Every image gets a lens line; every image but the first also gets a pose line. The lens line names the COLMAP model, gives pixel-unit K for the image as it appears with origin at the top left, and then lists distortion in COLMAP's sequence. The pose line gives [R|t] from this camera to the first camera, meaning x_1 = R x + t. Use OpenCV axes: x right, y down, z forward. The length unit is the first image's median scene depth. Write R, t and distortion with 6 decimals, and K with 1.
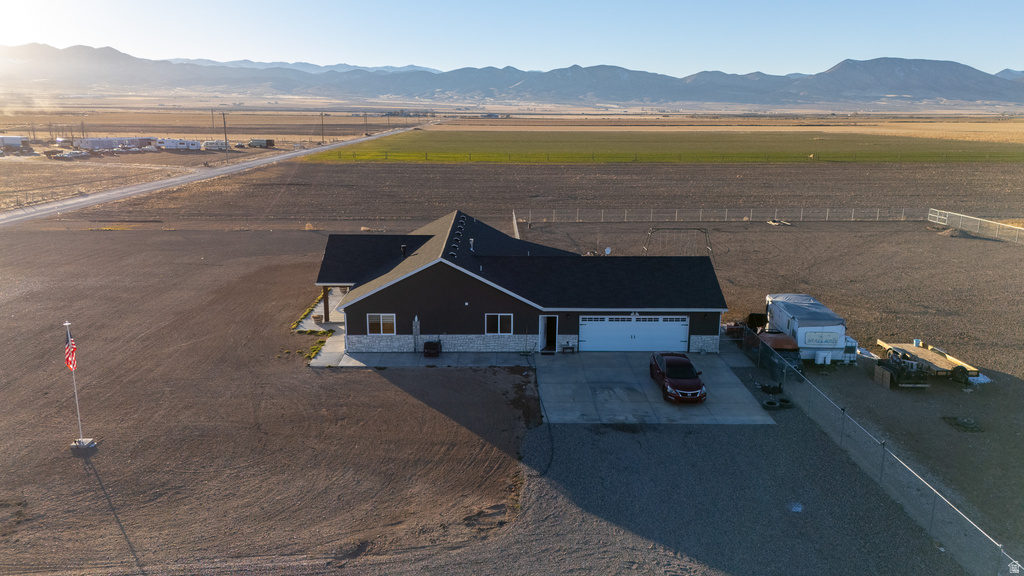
lens RADIAL K [[748.2, 0, 511.0], [0, 748.2, 284.3], [0, 0, 1]] dist [0.075843, -0.067253]
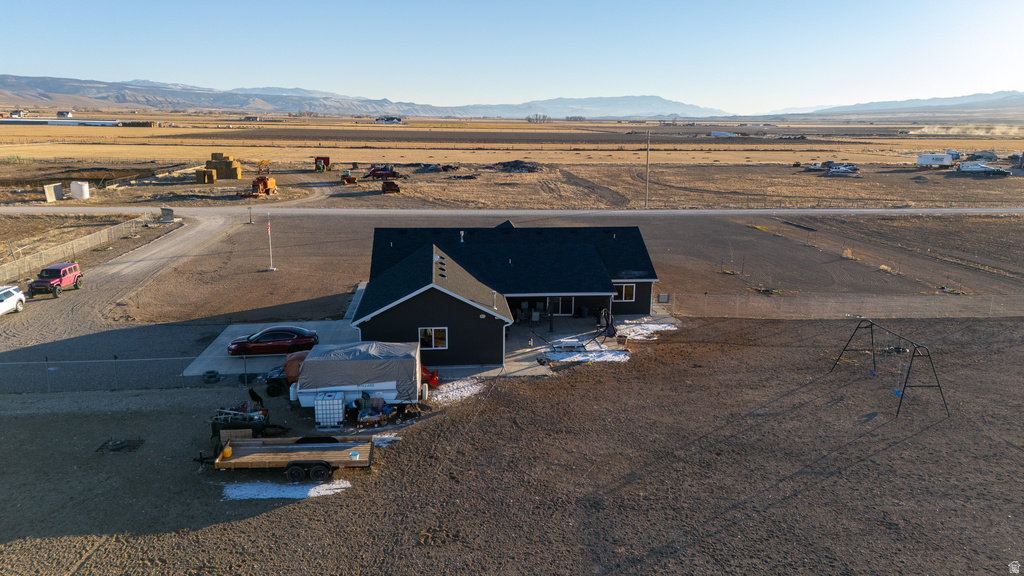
lens RADIAL K [[748.2, 0, 511.5], [0, 748.2, 287.4], [0, 0, 1]] dist [0.075843, -0.067253]
pose [[0.073468, 0.212347, -0.974429, 1.031938], [-0.234944, 0.953254, 0.190019, -0.202781], [0.969228, 0.214976, 0.119924, 0.901966]]
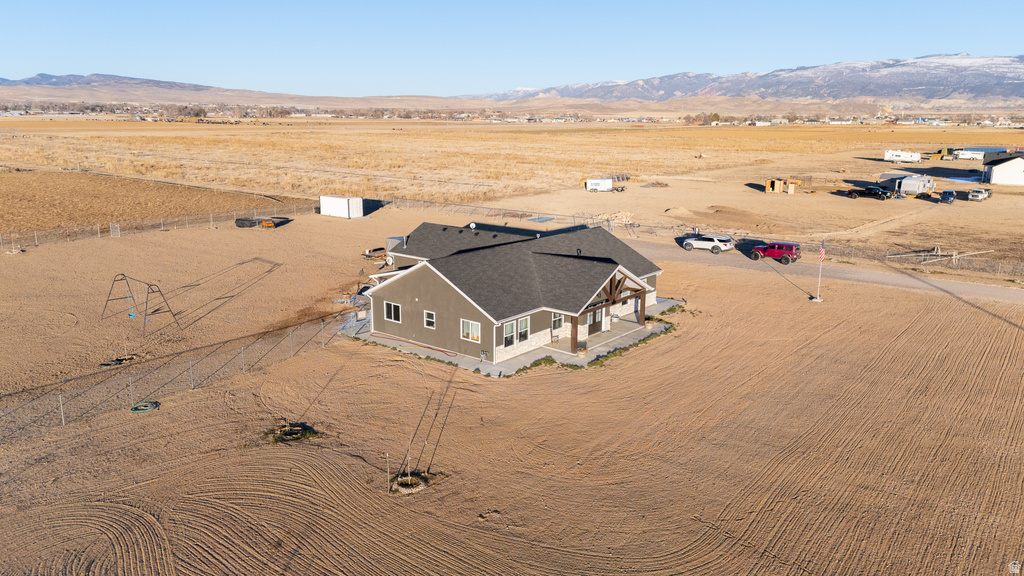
lens RADIAL K [[748.2, 0, 512.4], [0, 748.2, 285.4], [0, 0, 1]] dist [0.075843, -0.067253]
pose [[-0.761877, -0.156154, 0.628617, -0.746563], [0.133535, 0.911790, 0.388340, -0.432064], [-0.633807, 0.379810, -0.673820, 1.765409]]
